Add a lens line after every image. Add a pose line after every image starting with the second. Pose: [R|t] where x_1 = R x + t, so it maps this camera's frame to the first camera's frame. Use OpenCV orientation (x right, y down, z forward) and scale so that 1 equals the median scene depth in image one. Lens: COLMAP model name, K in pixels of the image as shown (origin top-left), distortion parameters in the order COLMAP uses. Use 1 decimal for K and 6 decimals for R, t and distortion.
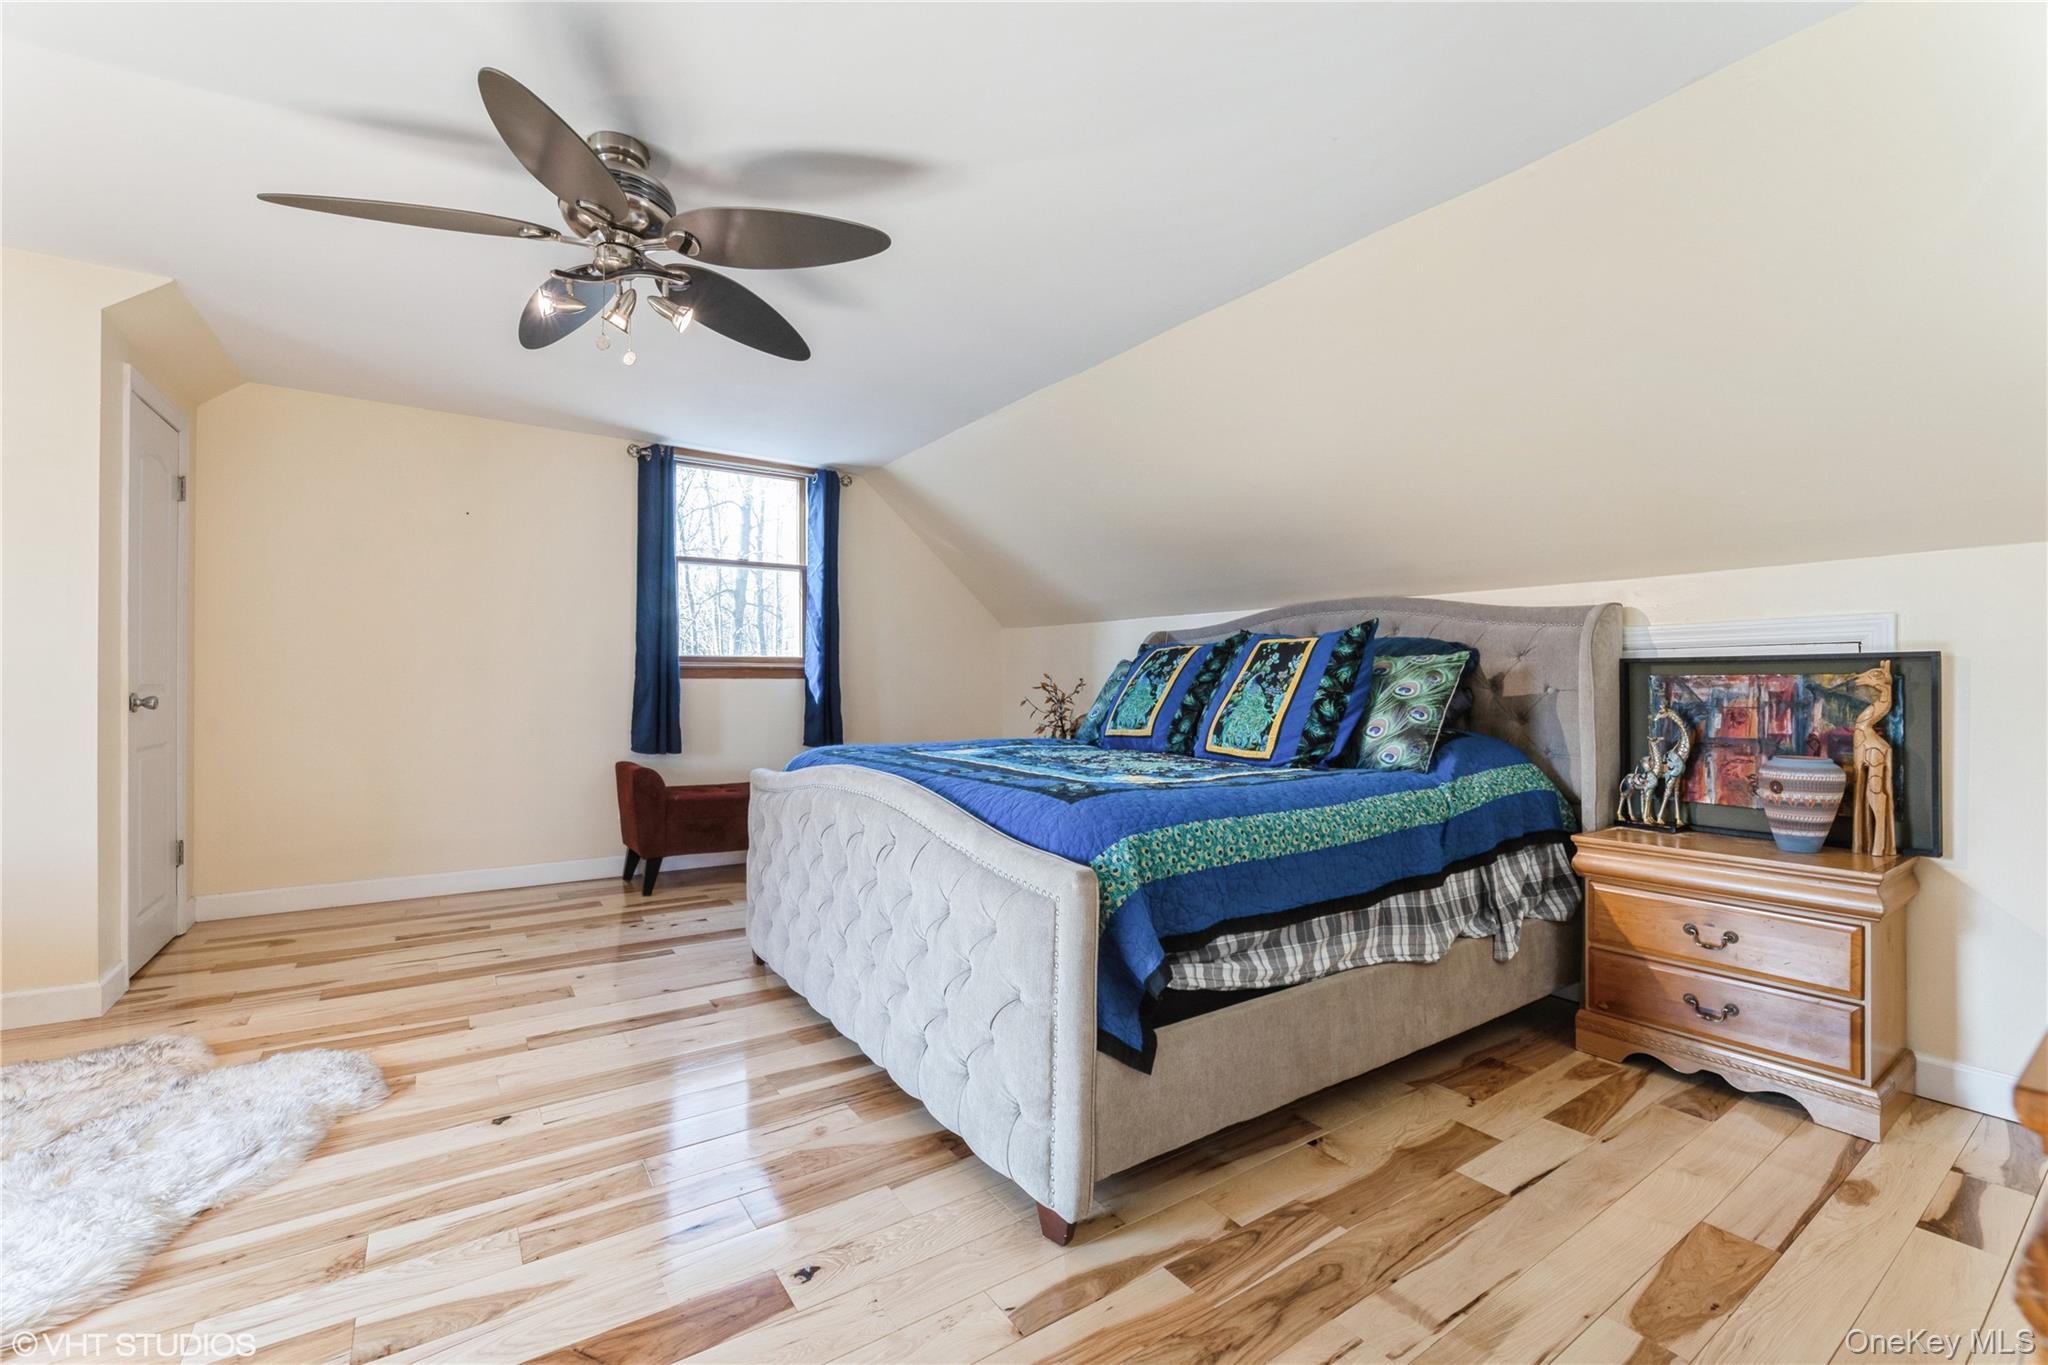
lens RADIAL K [[861.8, 0, 1023.1], [0, 861.8, 685.1], [0, 0, 1]] dist [-0.010584, -0.000109]
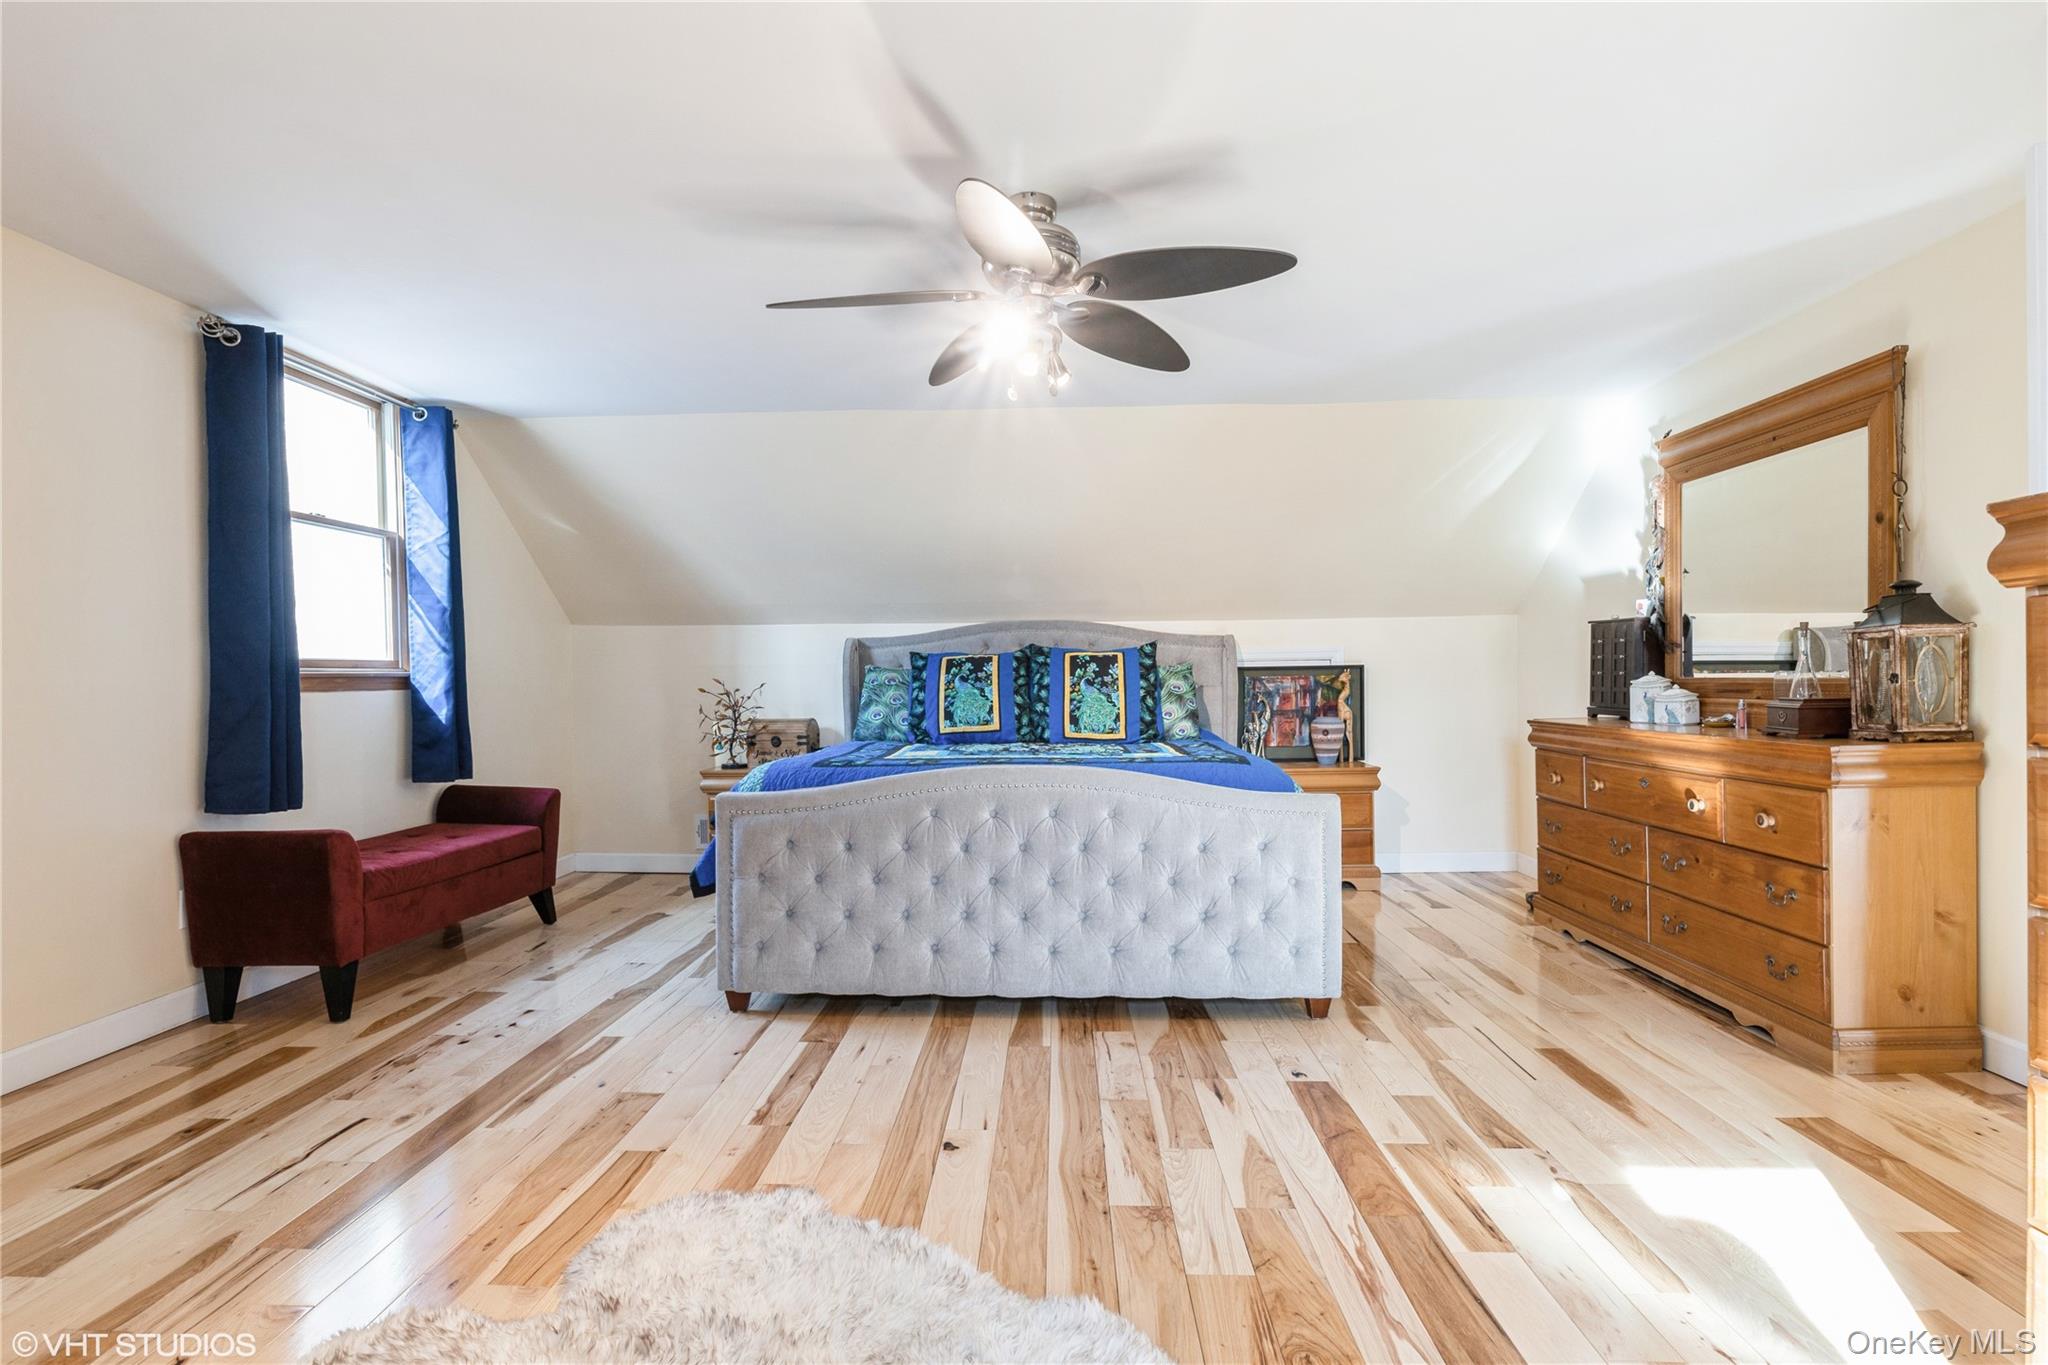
lens RADIAL K [[930.9, 0, 1026.9], [0, 930.9, 680.6], [0, 0, 1]] dist [-0.005333, -0.000492]
pose [[0.597031, -0.015687, 0.802065, -1.049886], [0.015355, 0.999849, 0.008125, -0.025100], [-0.802071, 0.007465, 0.597182, 0.214808]]
